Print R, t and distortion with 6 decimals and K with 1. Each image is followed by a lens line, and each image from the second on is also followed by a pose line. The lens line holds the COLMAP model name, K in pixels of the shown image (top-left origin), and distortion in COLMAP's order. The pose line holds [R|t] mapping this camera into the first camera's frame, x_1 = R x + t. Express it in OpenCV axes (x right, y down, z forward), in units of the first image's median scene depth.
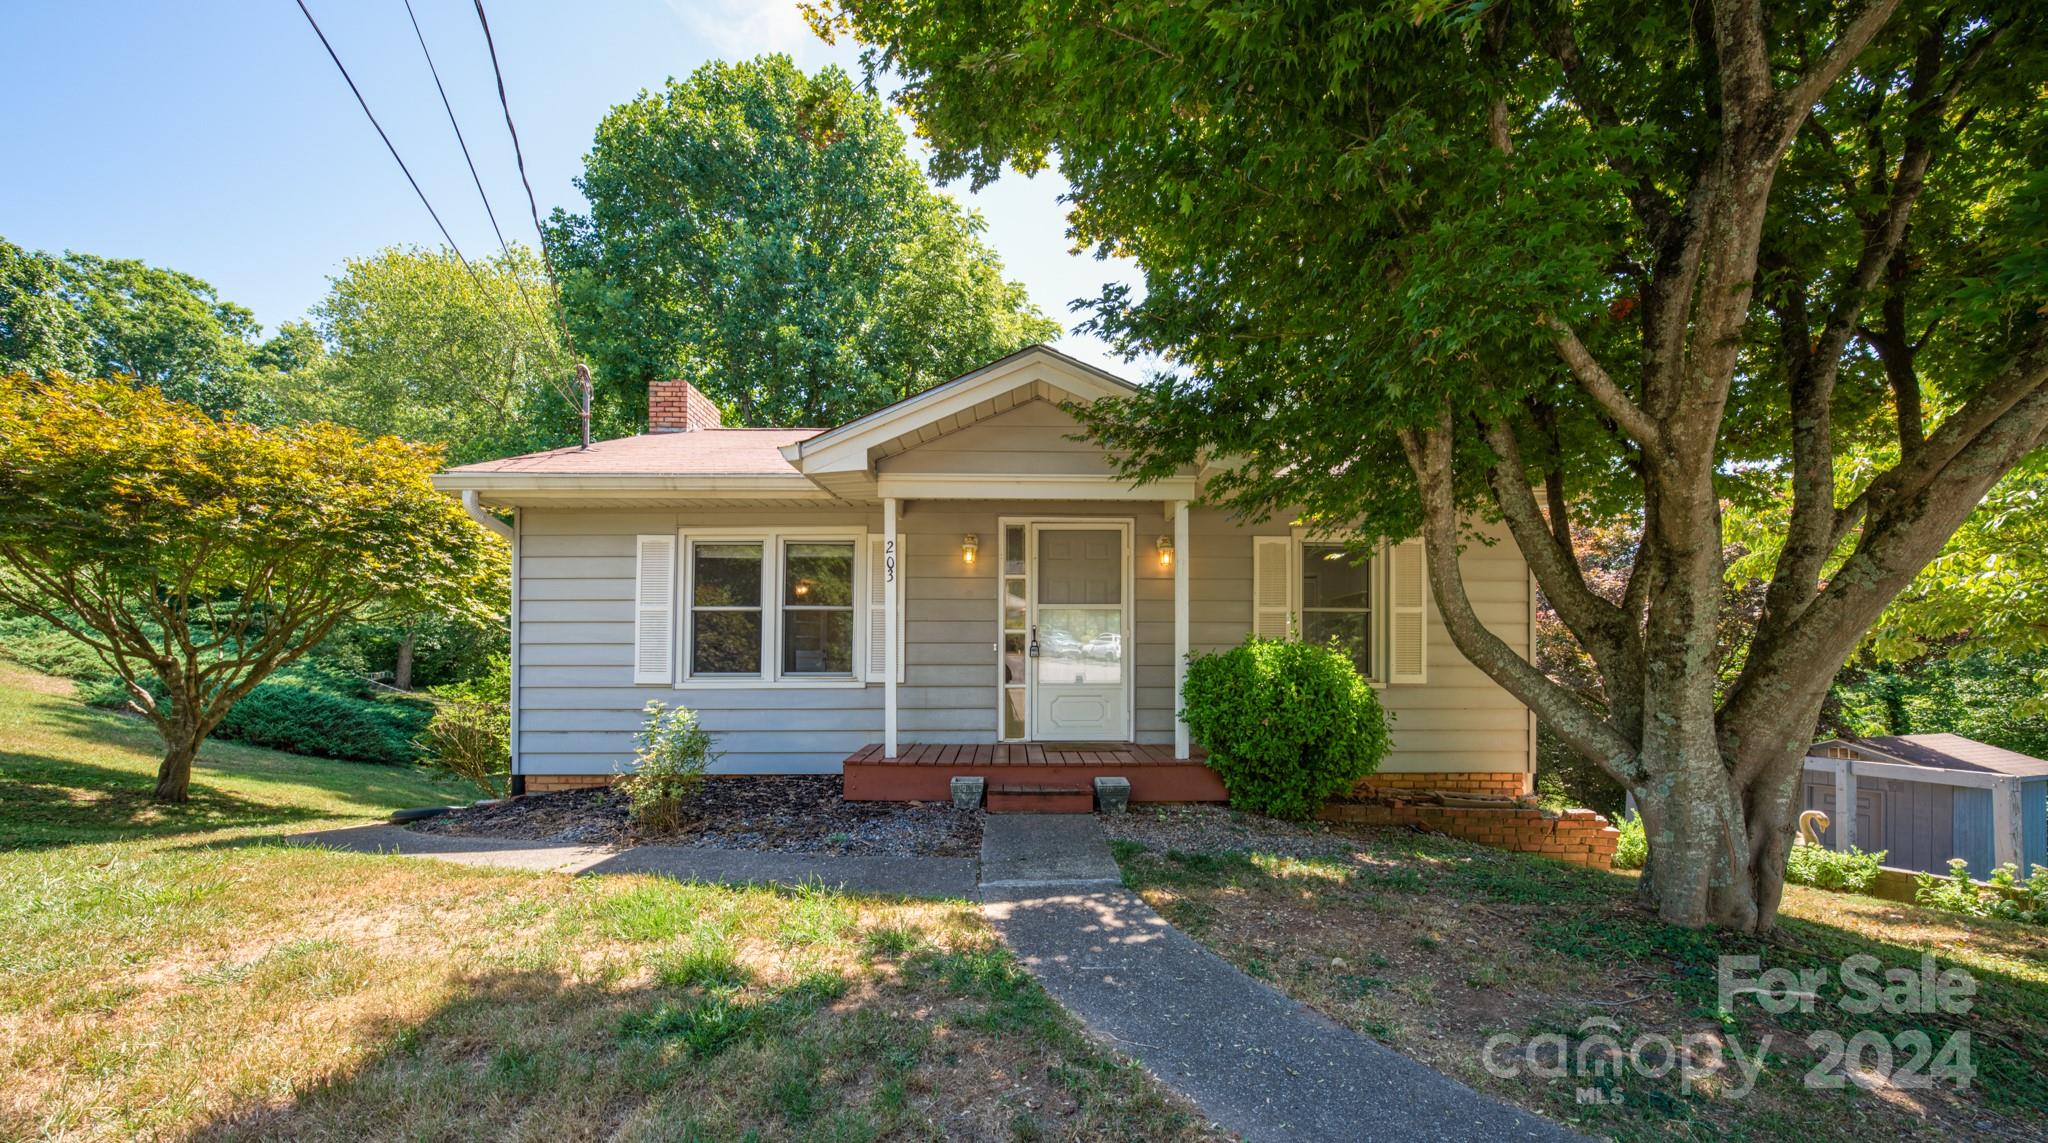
lens RADIAL K [[731.3, 0, 1027.3], [0, 731.3, 682.1], [0, 0, 1]] dist [-0.014876, 0.000189]
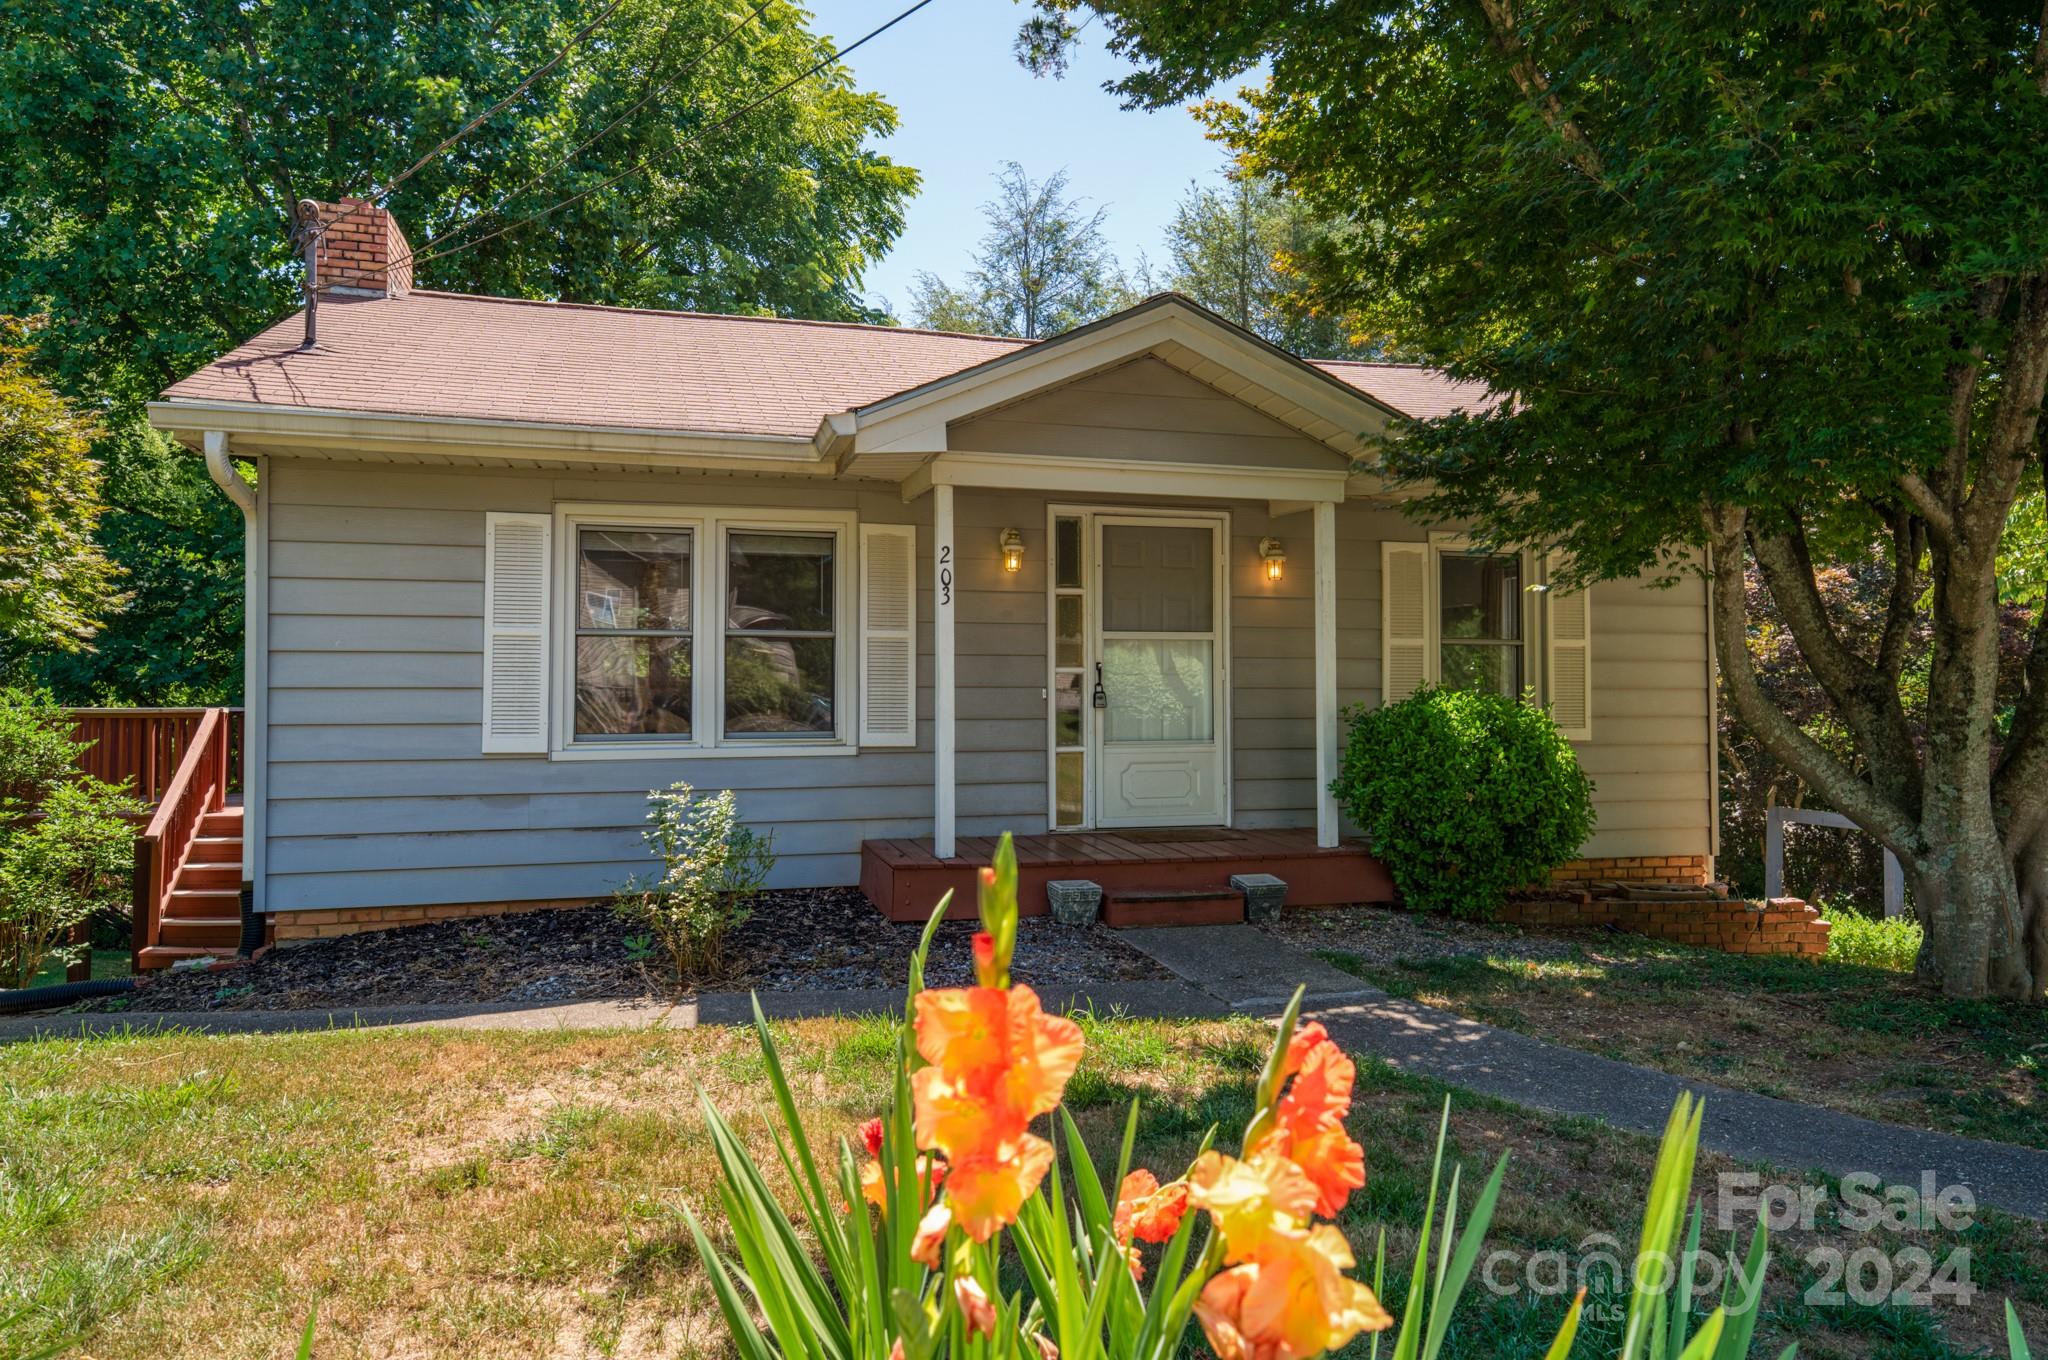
lens RADIAL K [[1407.4, 0, 1023.7], [0, 1407.4, 678.8], [0, 0, 1]] dist [0.039484, 0.000536]
pose [[0.966604, 0.001679, 0.256269, -0.490451], [0.004959, 0.999669, -0.025256, -0.034076], [-0.256227, 0.025684, 0.966275, -0.336881]]
